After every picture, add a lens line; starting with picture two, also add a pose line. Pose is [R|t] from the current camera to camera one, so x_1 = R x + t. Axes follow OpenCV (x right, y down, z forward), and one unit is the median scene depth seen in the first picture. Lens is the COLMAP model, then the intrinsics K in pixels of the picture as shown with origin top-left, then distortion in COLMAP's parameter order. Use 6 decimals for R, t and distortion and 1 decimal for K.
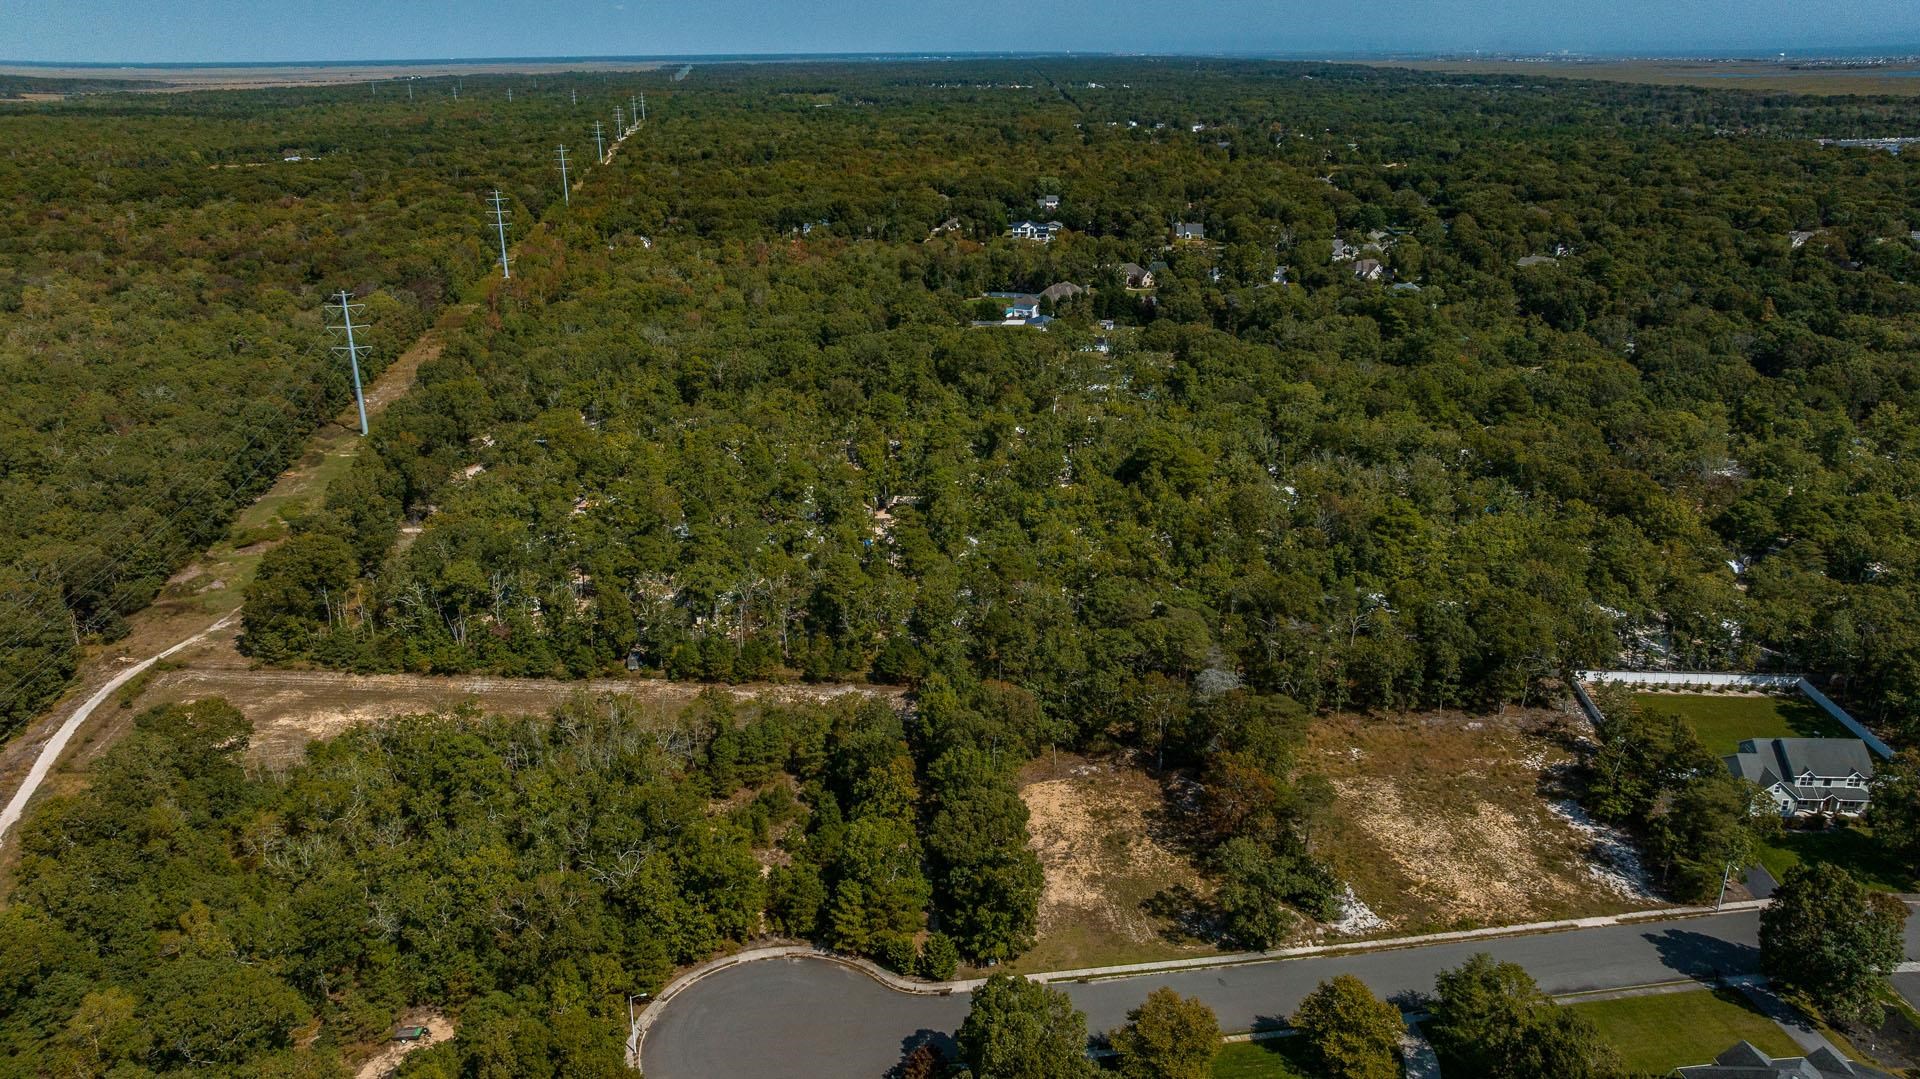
lens RADIAL K [[1362.2, 0, 962.1], [0, 1362.2, 491.5], [0, 0, 1]] dist [-0.021488, -0.005418]
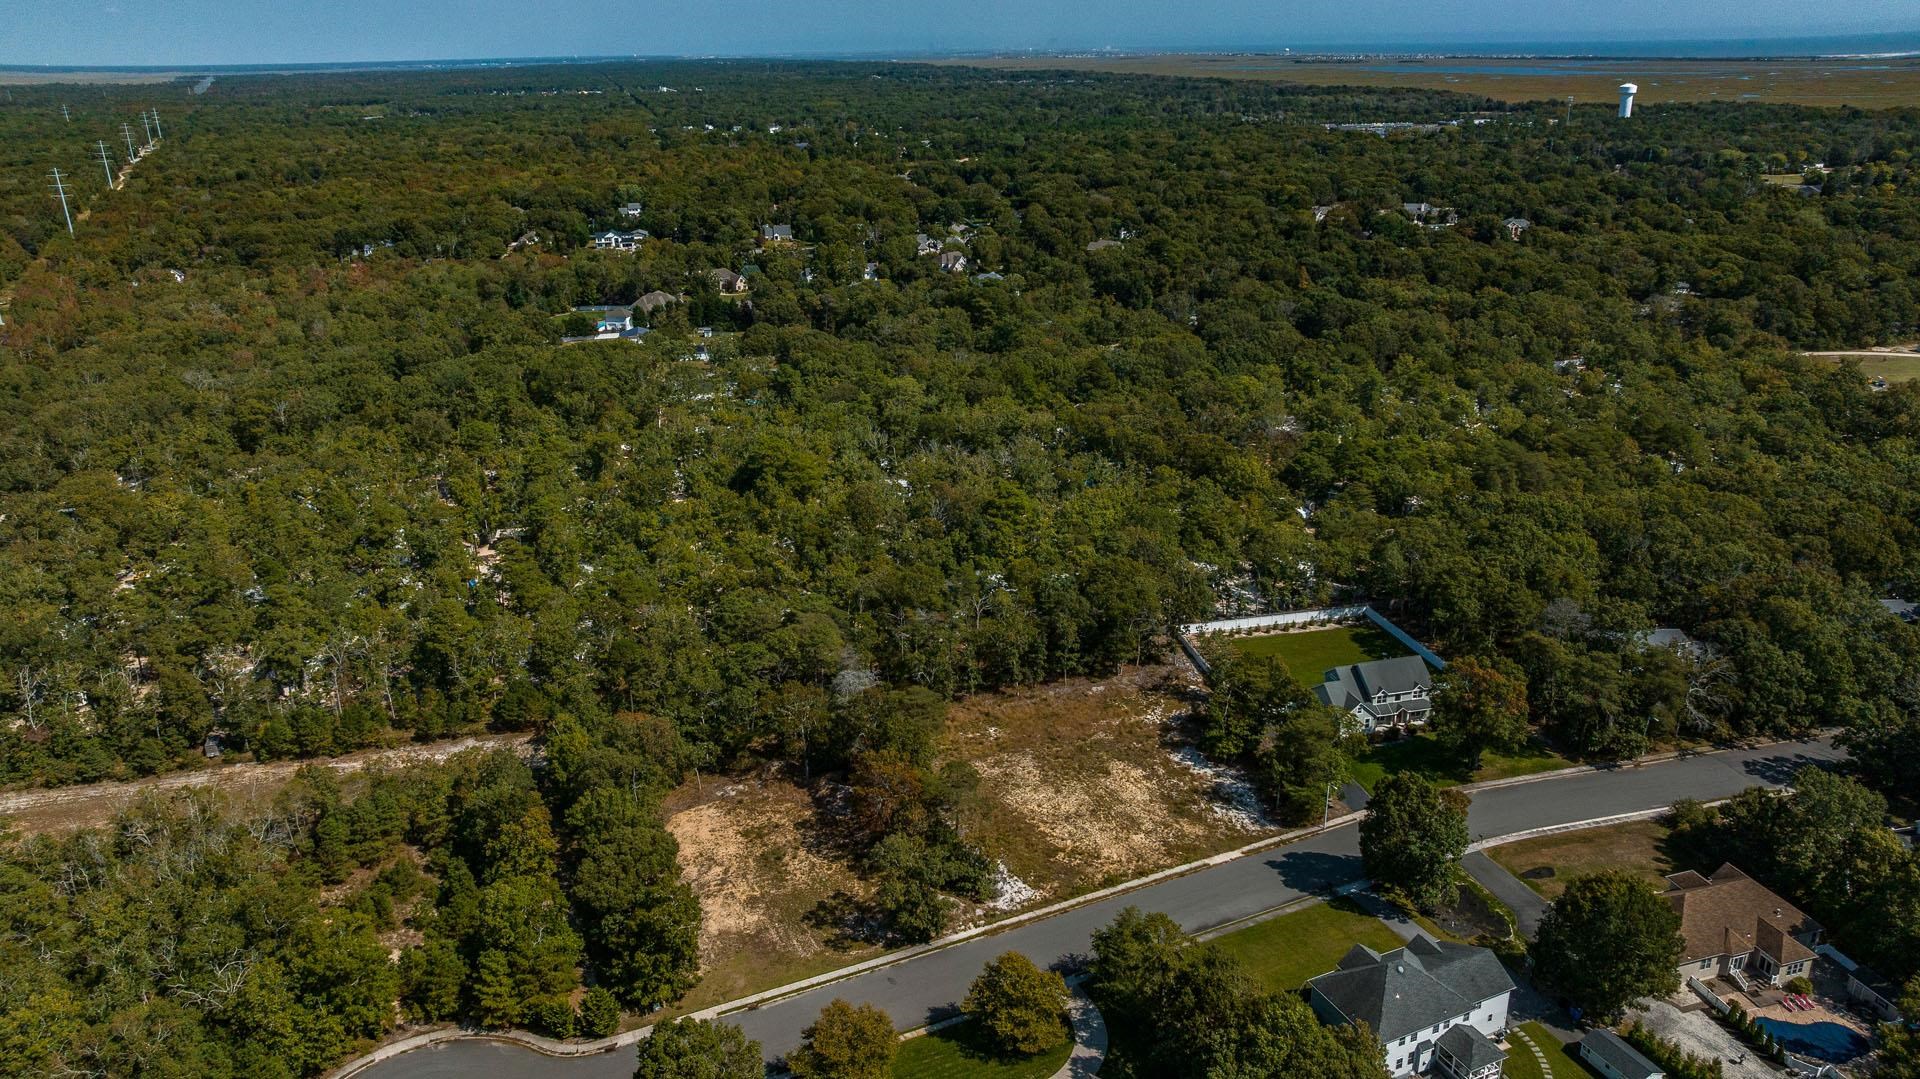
lens RADIAL K [[1327.6, 0, 961.0], [0, 1327.6, 586.5], [0, 0, 1]] dist [-0.010659, -0.001228]
pose [[0.955700, -0.118676, 0.269359, 0.007753], [0.099806, 0.991560, 0.082749, -0.002835], [-0.276906, -0.052200, 0.959478, 0.043639]]
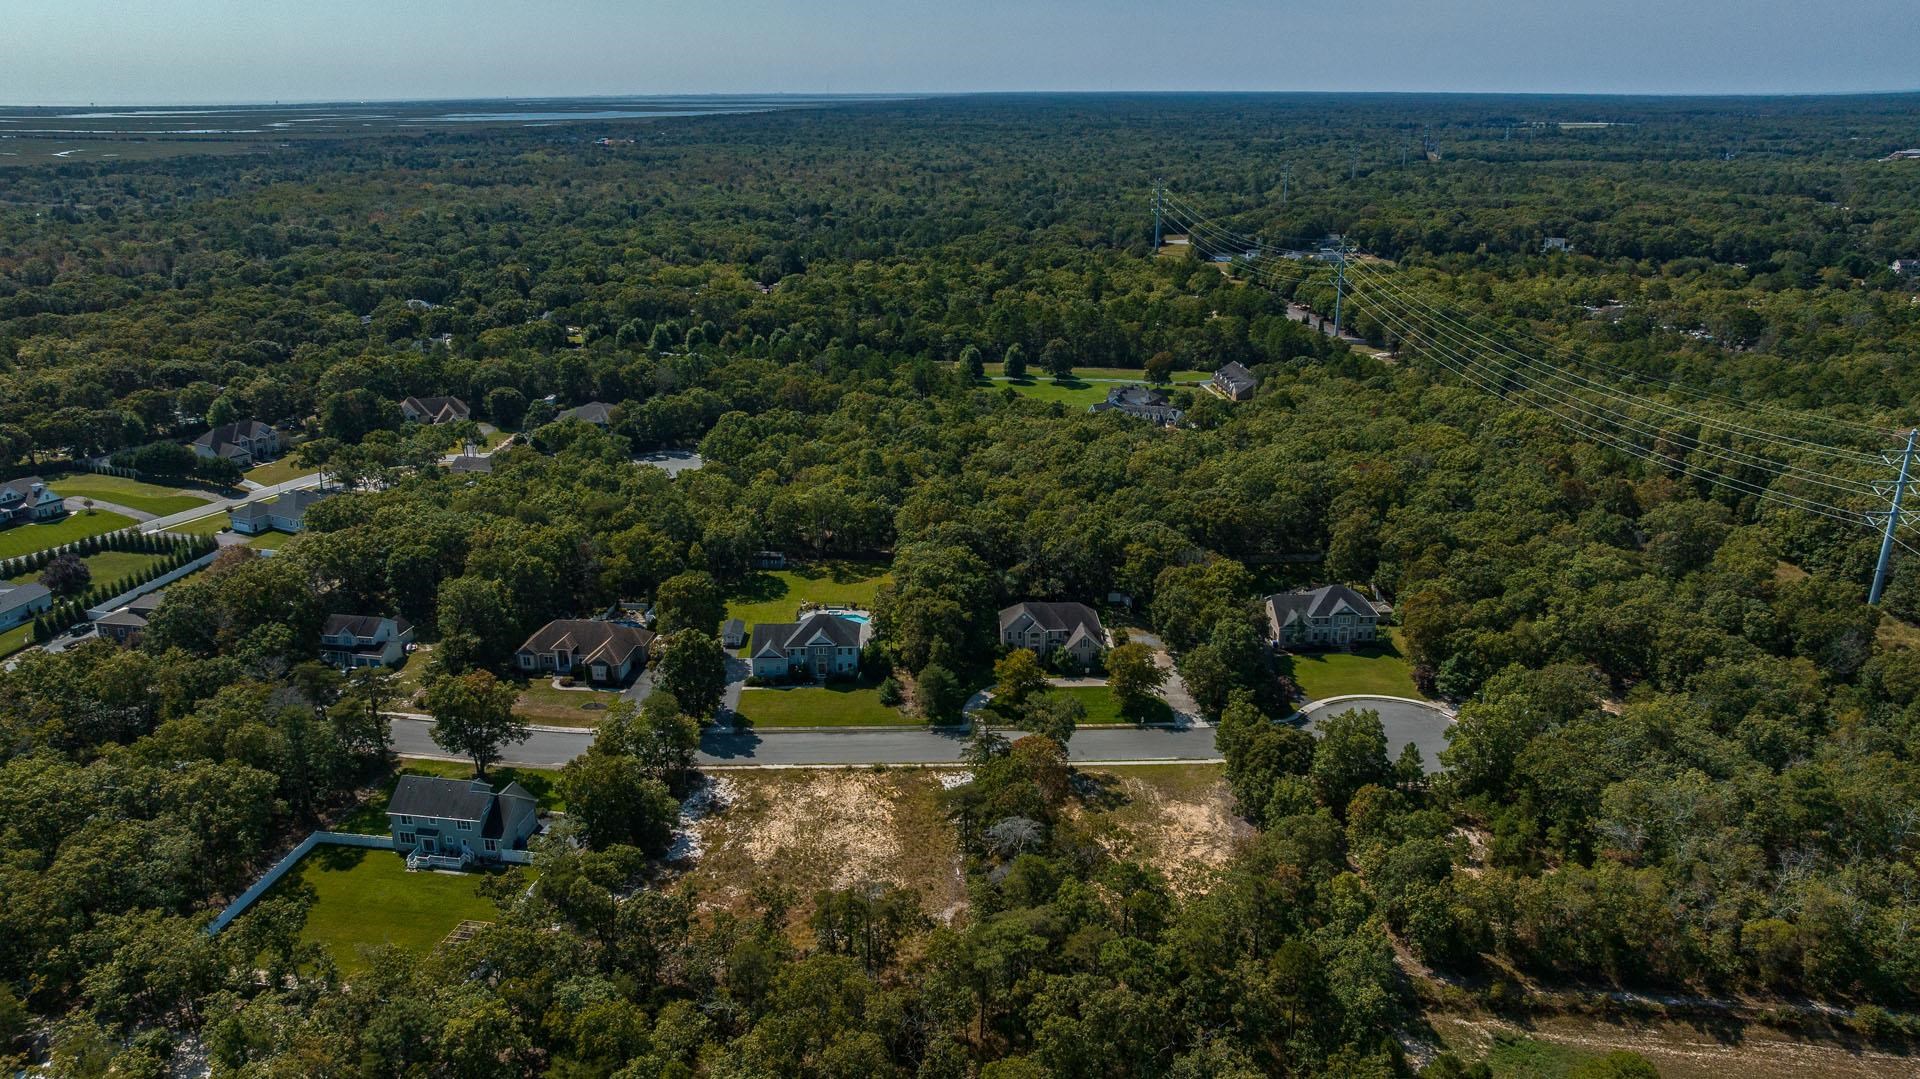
lens RADIAL K [[1347.6, 0, 965.4], [0, 1347.6, 534.5], [0, 0, 1]] dist [-0.036756, 0.039022]
pose [[-0.995307, -0.017503, 0.095173, 0.132675], [0.042546, 0.804197, 0.592839, -0.469144], [-0.086914, 0.594106, -0.799678, 1.443939]]
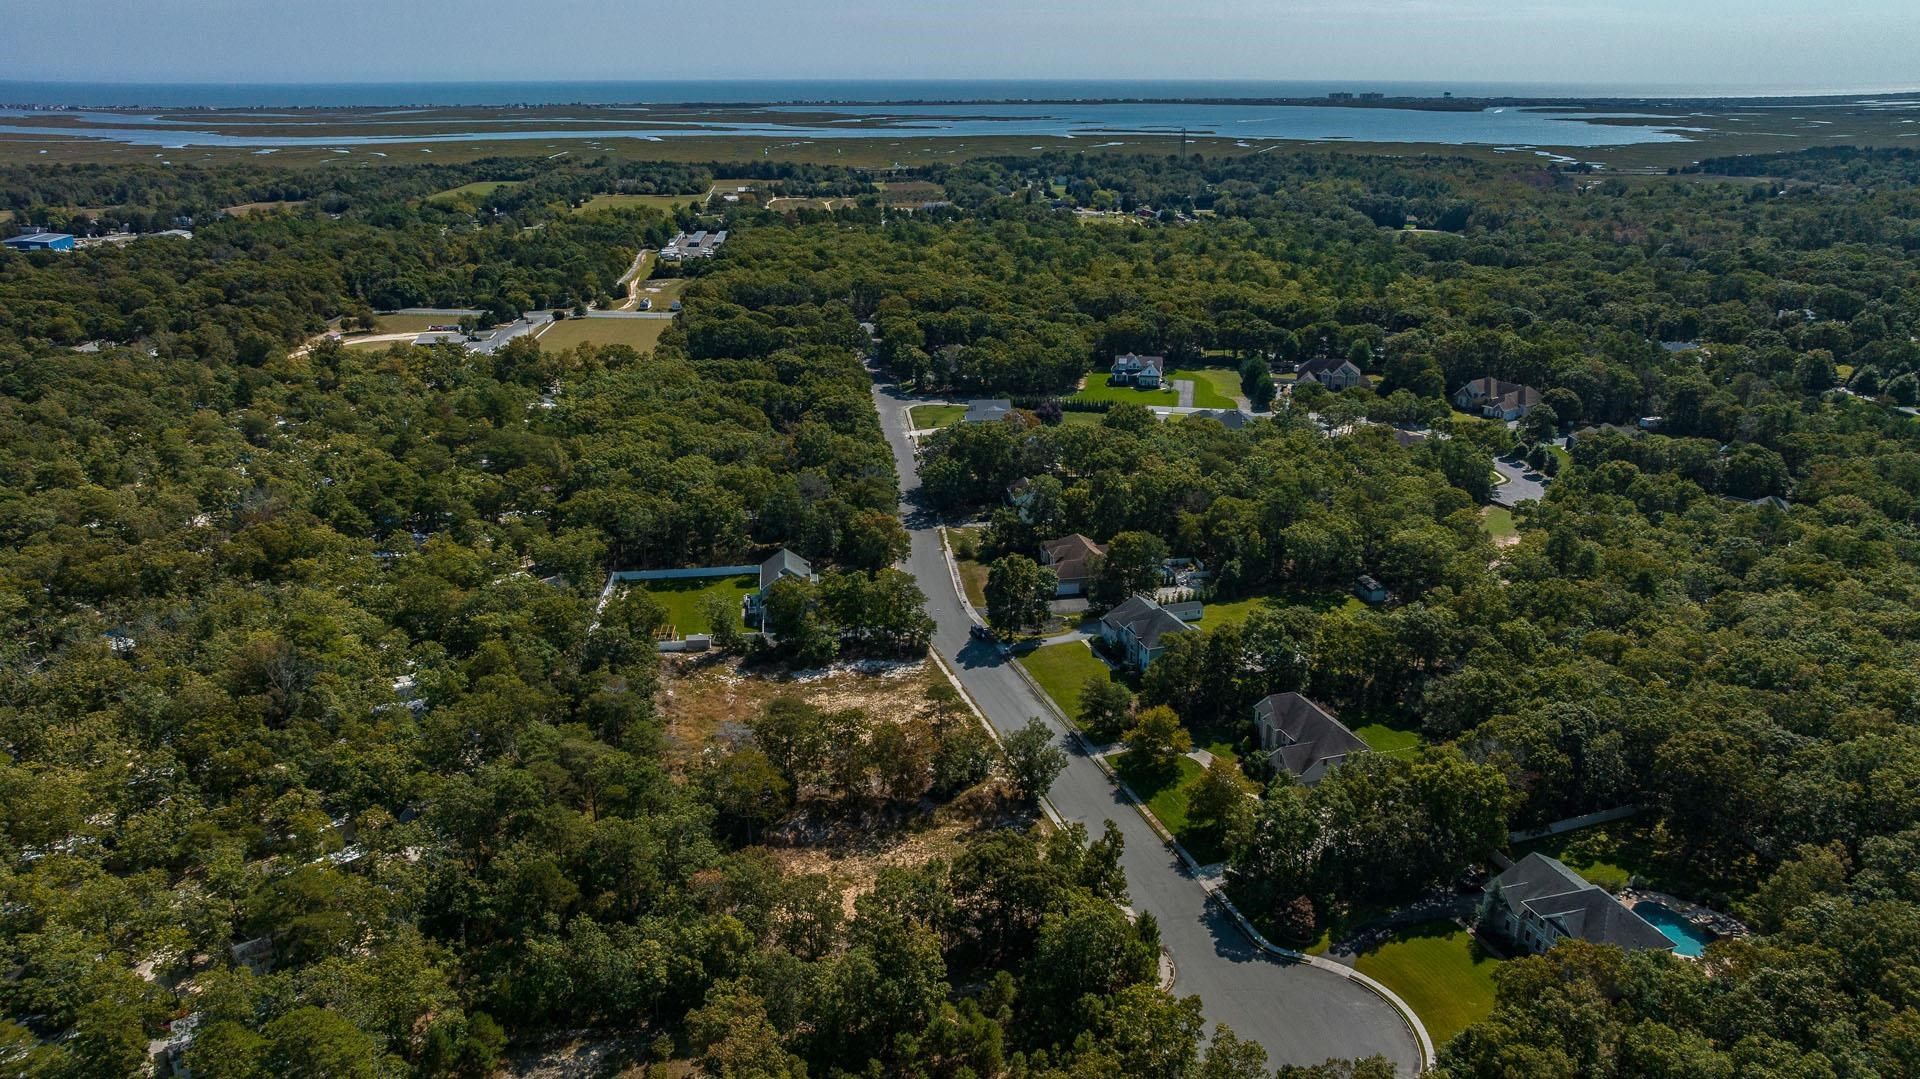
lens RADIAL K [[1347.6, 0, 965.4], [0, 1347.6, 534.5], [0, 0, 1]] dist [-0.036756, 0.039022]
pose [[-0.192627, -0.309962, 0.931031, -0.630716], [0.307424, 0.881972, 0.357234, -0.252726], [-0.931872, 0.355034, -0.074602, 0.801327]]
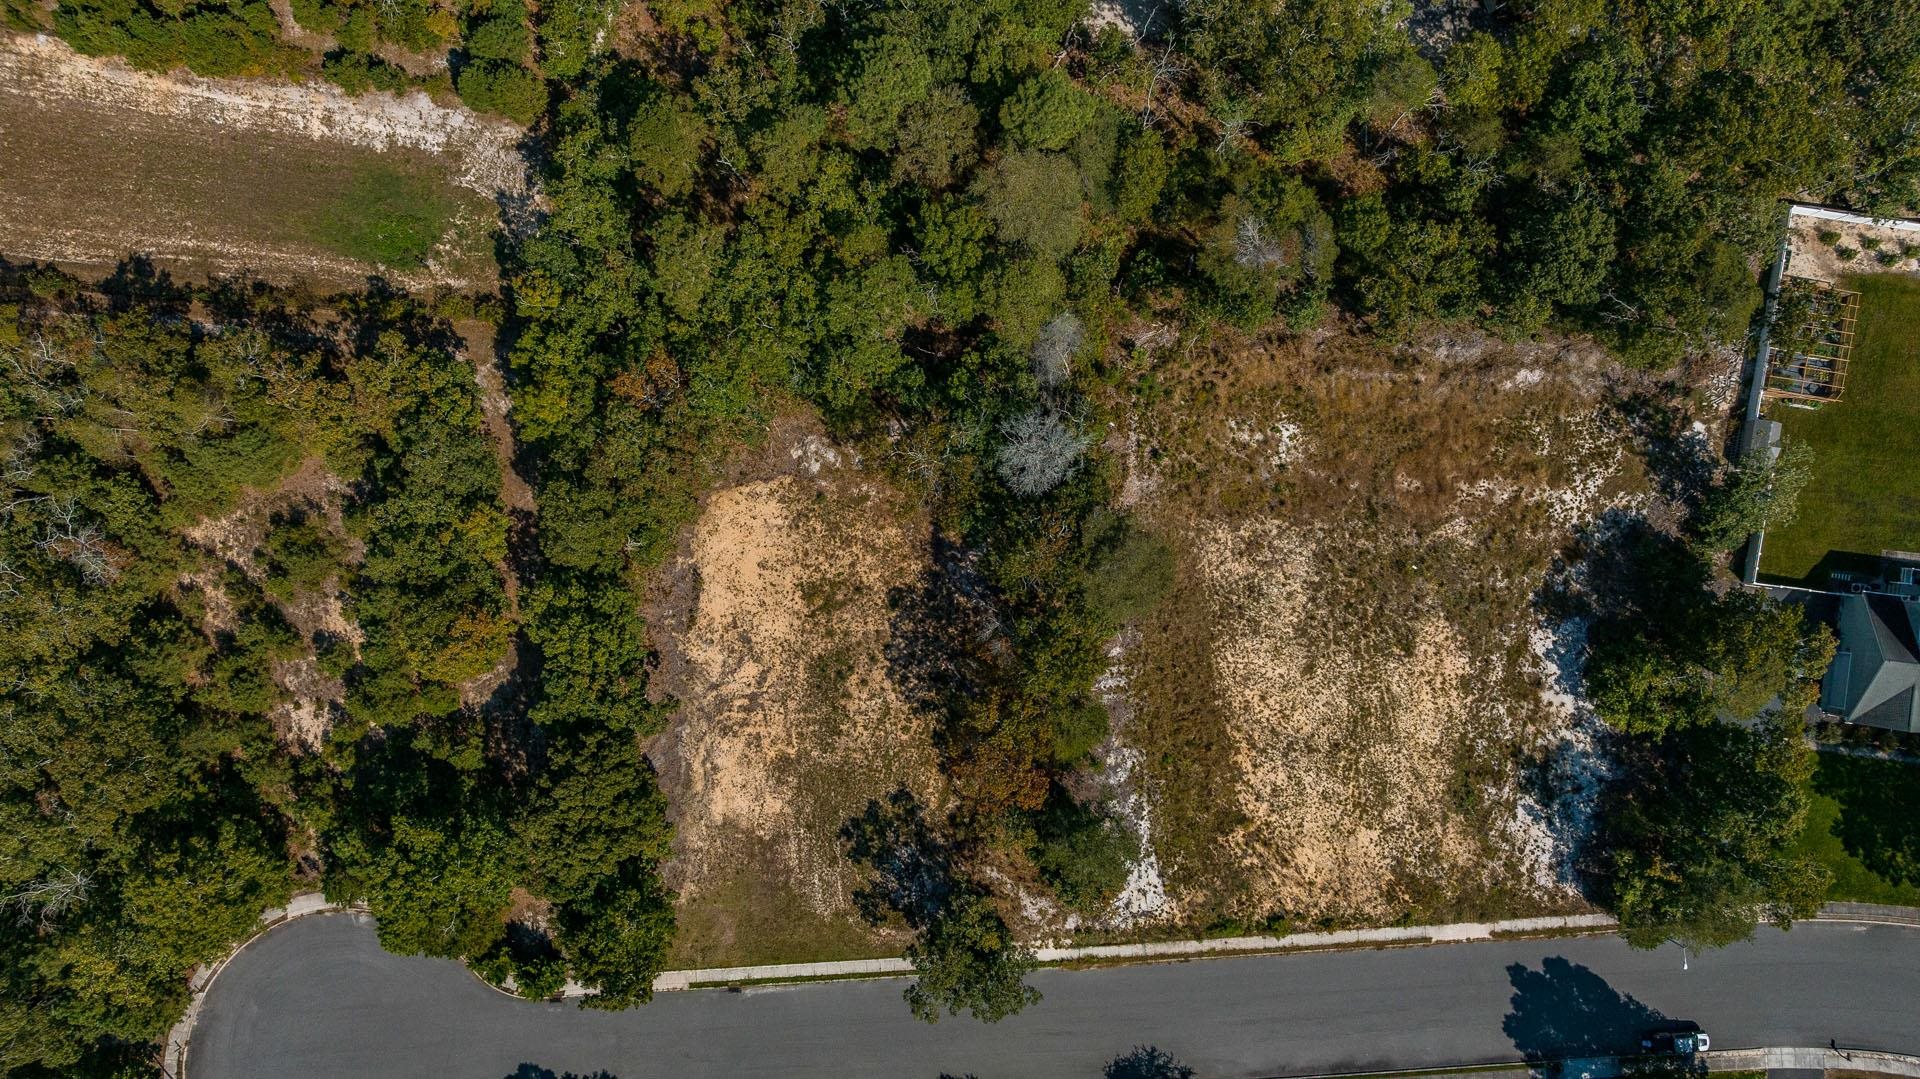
lens RADIAL K [[1346.3, 0, 968.9], [0, 1346.3, 535.1], [0, 0, 1]] dist [-0.024848, 0.005790]
pose [[0.998117, 0.061308, -0.002007, 0.150888], [-0.017146, 0.310270, 0.950494, -0.322938], [0.058896, -0.948670, 0.310737, 0.741730]]
